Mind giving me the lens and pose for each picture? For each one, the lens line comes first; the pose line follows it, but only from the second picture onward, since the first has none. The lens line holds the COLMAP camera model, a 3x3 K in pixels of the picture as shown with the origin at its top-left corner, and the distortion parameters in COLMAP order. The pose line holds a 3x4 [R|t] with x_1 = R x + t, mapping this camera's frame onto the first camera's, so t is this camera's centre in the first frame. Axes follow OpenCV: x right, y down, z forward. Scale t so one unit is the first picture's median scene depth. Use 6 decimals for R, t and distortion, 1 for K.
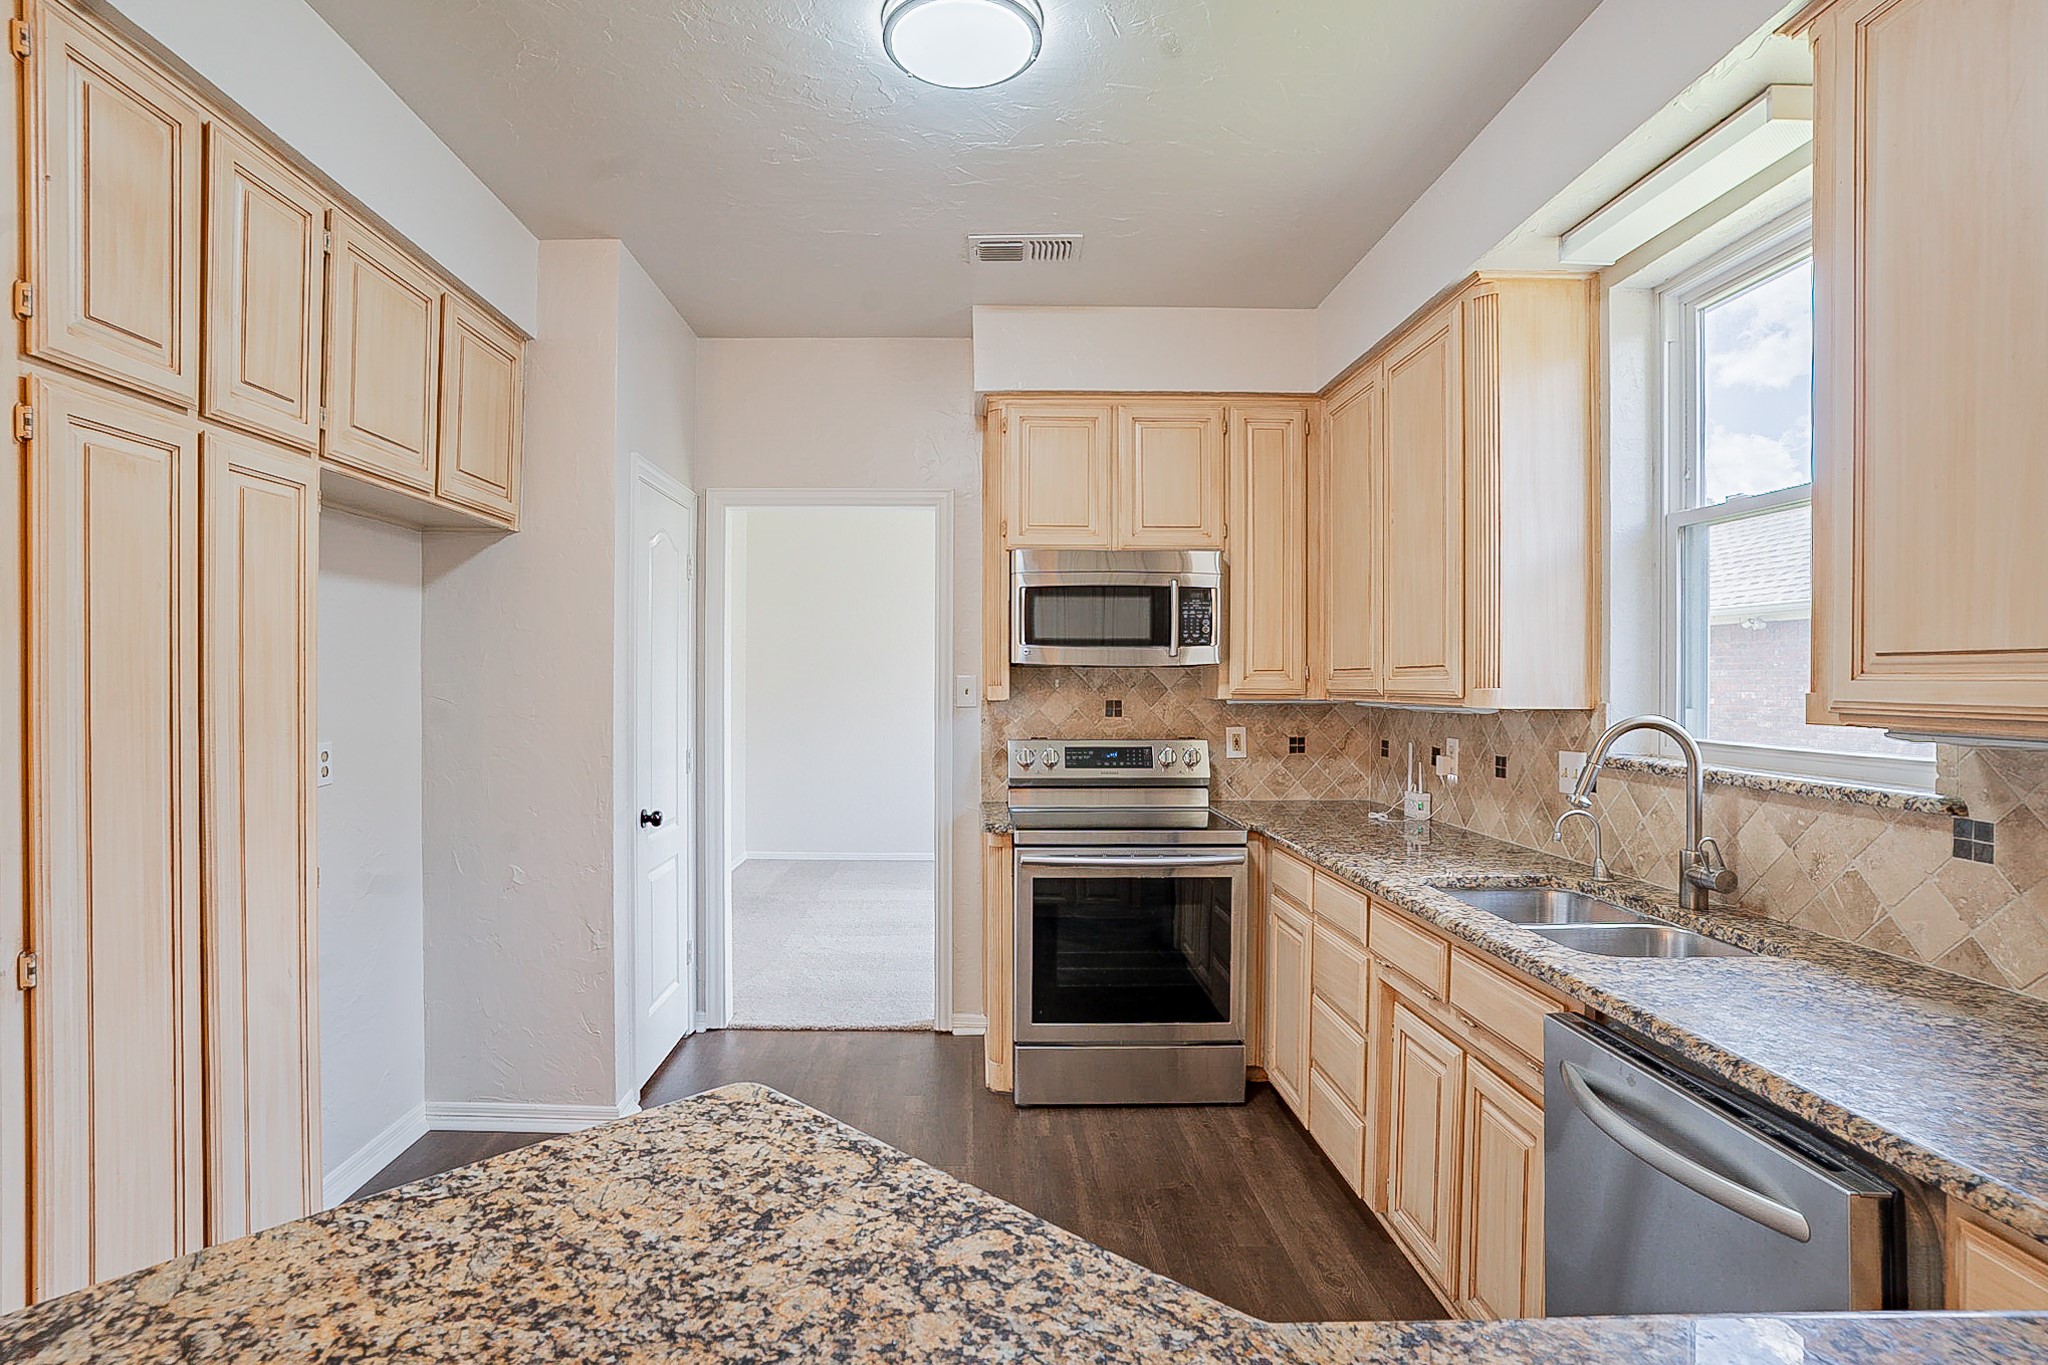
lens RADIAL K [[1018.4, 0, 1024.0], [0, 1018.4, 682.5], [0, 0, 1]] dist [-0.037521, 0.027330]
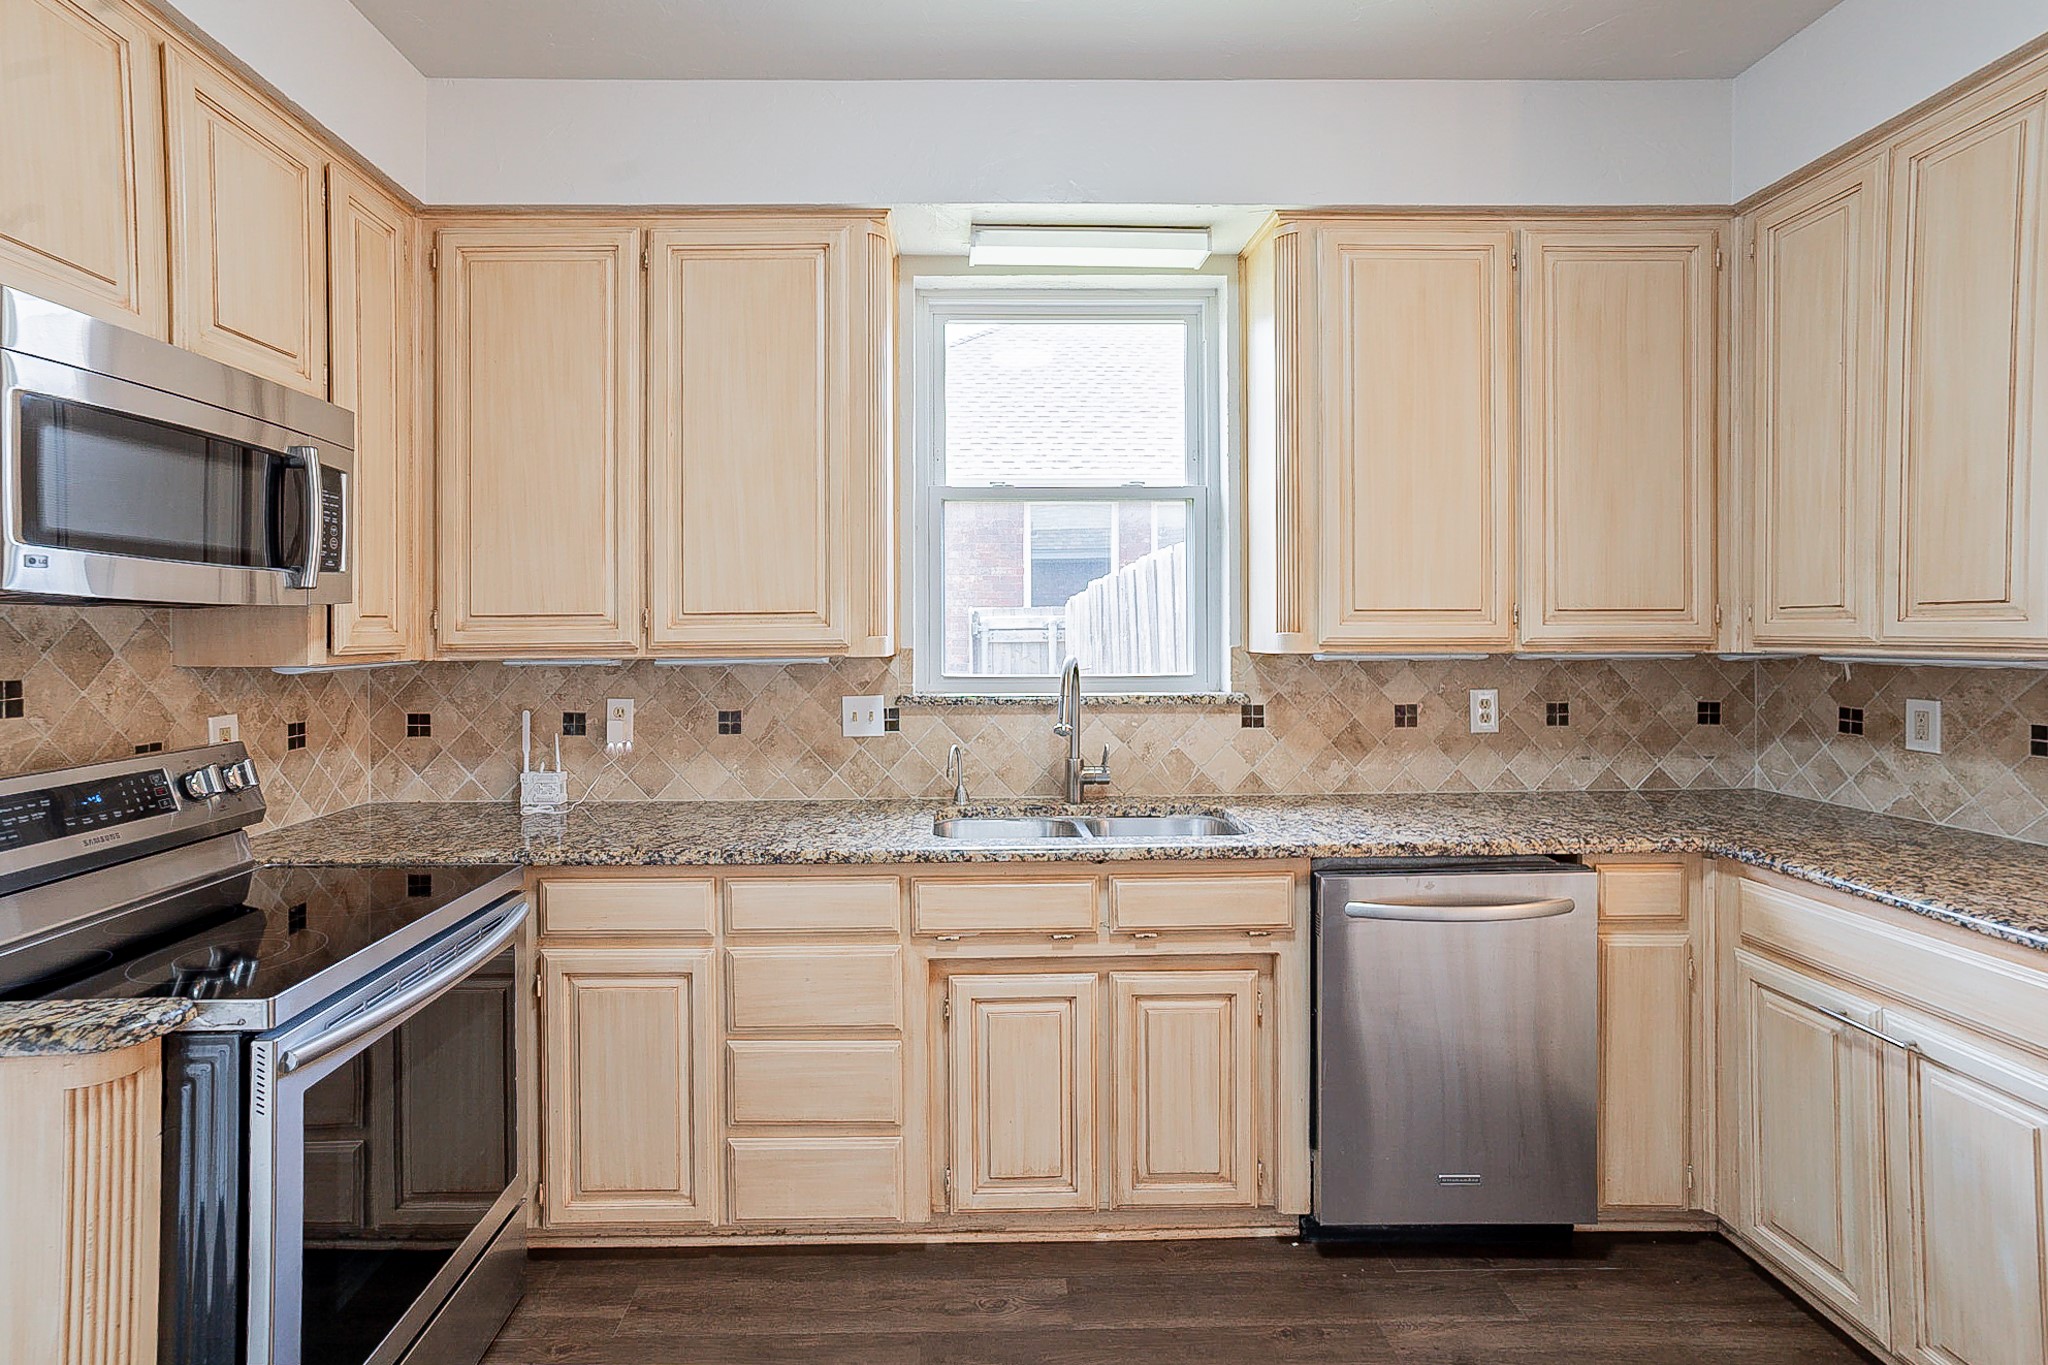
lens RADIAL K [[994.0, 0, 957.6], [0, 994.0, 633.2], [0, 0, 1]] dist [-0.039295, 0.032555]
pose [[0.038277, -0.008831, 0.999228, -0.502657], [0.008219, 0.999930, 0.008522, -0.004707], [-0.999233, 0.007886, 0.038347, 0.899831]]
